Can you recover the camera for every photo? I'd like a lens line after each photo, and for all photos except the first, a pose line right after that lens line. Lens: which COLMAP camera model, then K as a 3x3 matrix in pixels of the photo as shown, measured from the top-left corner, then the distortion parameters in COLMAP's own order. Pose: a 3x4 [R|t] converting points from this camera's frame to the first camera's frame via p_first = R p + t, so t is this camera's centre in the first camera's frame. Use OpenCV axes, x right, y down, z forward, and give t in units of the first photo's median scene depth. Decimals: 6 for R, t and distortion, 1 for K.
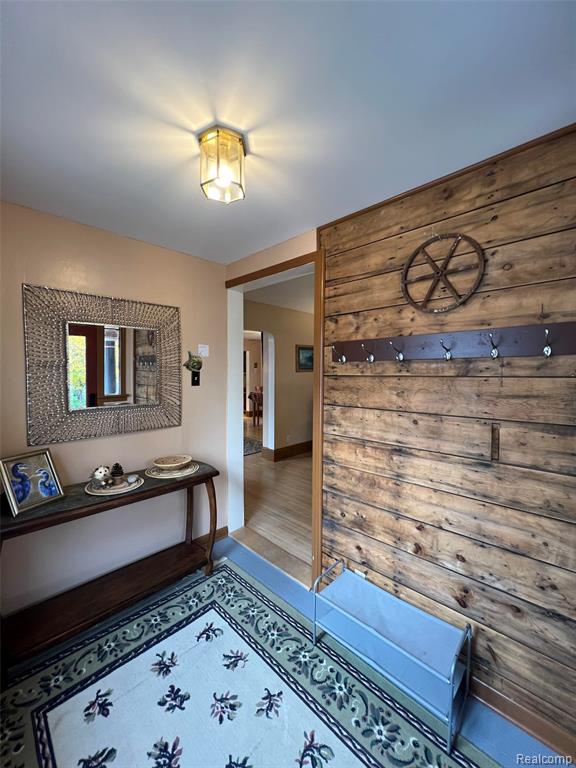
lens RADIAL K [[305.8, 0, 288.0], [0, 305.8, 384.0], [0, 0, 1]] dist [-0.001440, -0.000086]
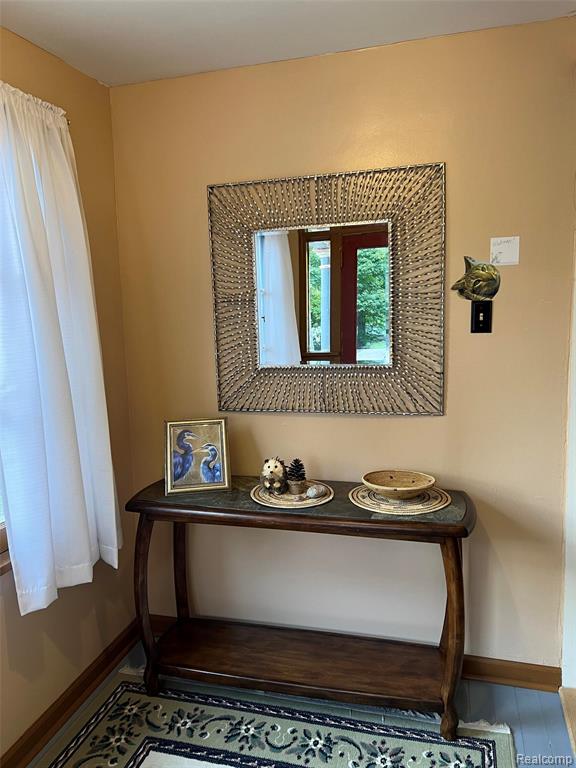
lens RADIAL K [[576.9, 0, 288.0], [0, 576.9, 384.0], [0, 0, 1]] dist [0.070073, -0.085076]
pose [[0.478395, 0.092720, -0.873236, 0.422300], [-0.007075, 0.994785, 0.101750, -0.005747], [0.878116, -0.042499, 0.476556, 0.447470]]
